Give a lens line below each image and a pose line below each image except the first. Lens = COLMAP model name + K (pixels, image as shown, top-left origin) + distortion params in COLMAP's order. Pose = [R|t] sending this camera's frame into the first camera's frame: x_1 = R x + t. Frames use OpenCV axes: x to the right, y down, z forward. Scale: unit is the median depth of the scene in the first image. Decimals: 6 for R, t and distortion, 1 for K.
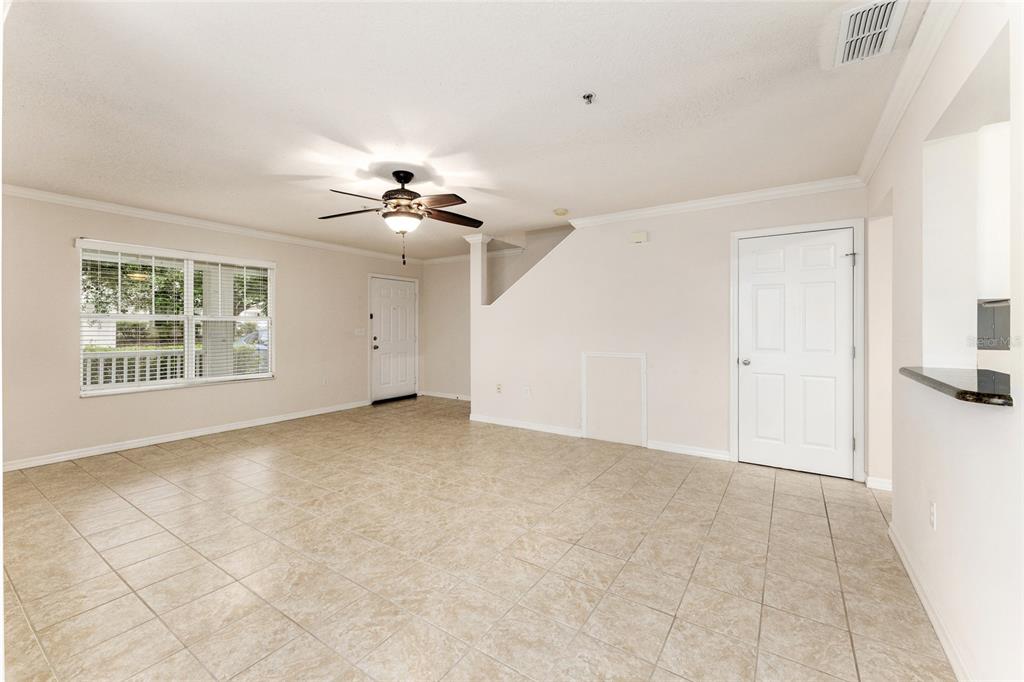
lens RADIAL K [[416.2, 0, 526.1], [0, 416.2, 341.6], [0, 0, 1]] dist [0.000326, 0.000247]
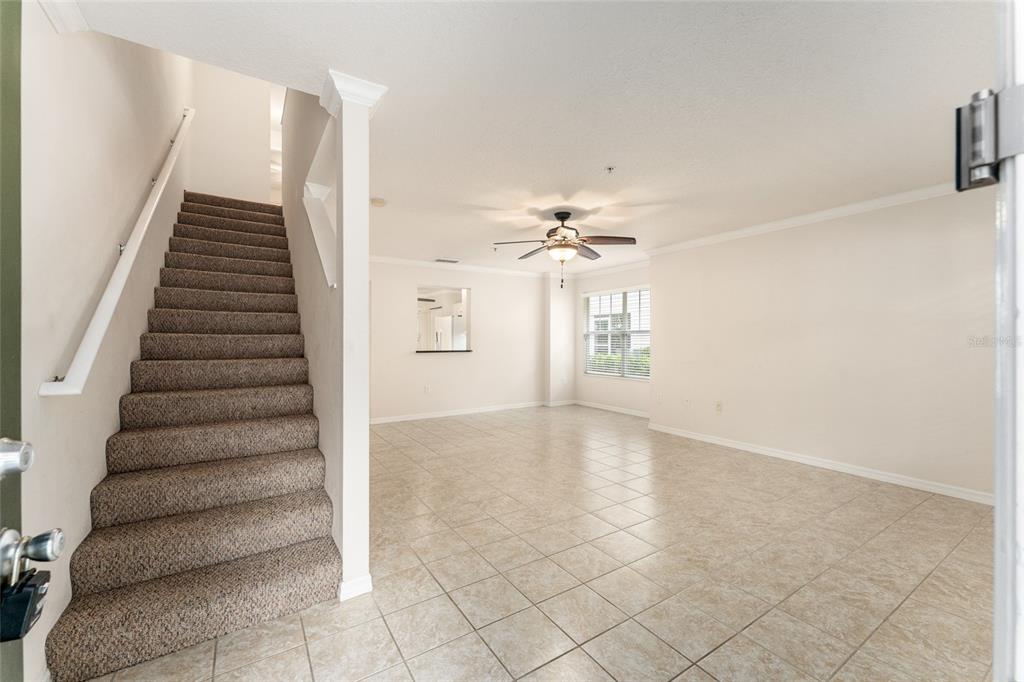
lens RADIAL K [[414.3, 0, 512.0], [0, 414.3, 341.0], [0, 0, 1]] dist [0.001193, -0.000365]
pose [[-0.907378, 0.000737, 0.420315, -0.686864], [0.017161, 0.999230, 0.035295, -0.072223], [-0.419965, 0.039239, -0.906691, 2.194431]]
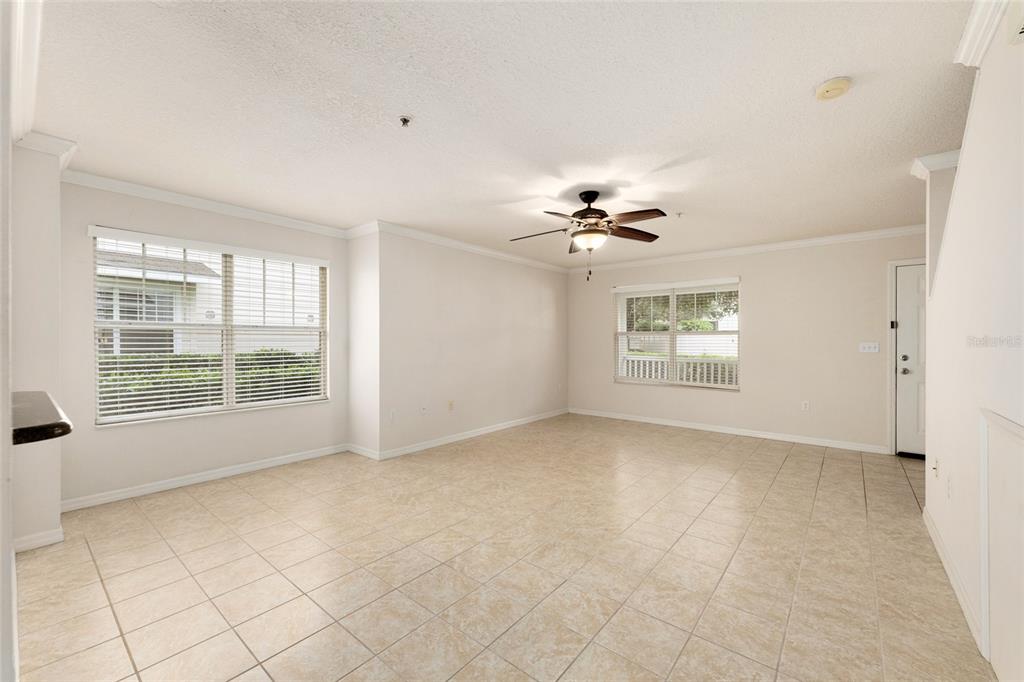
lens RADIAL K [[416.1, 0, 497.8], [0, 416.1, 341.1], [0, 0, 1]] dist [-0.017673, -0.000180]
pose [[-0.139831, 0.003499, -0.990169, 0.779643], [-0.038332, 0.999225, 0.008944, -0.031421], [0.989433, 0.039206, -0.139588, 0.921571]]
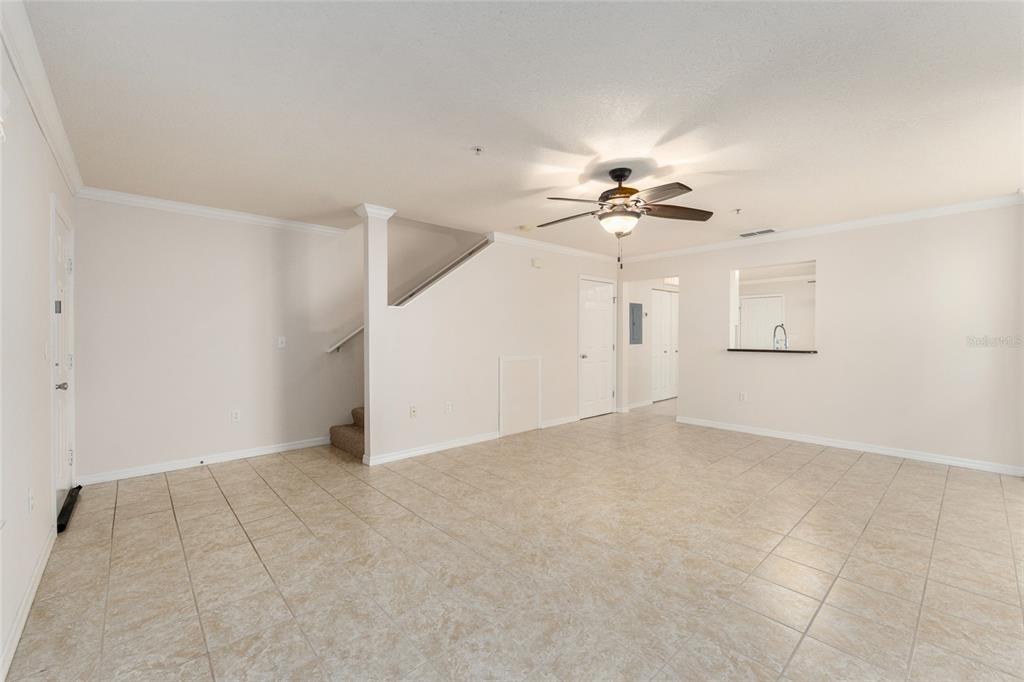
lens RADIAL K [[414.6, 0, 508.6], [0, 414.6, 349.2], [0, 0, 1]] dist [0.001033, 0.000151]
pose [[0.265902, -0.033206, 0.963428, -1.279443], [0.034954, 0.999081, 0.024788, -0.032392], [-0.963366, 0.027084, 0.266818, 1.001667]]
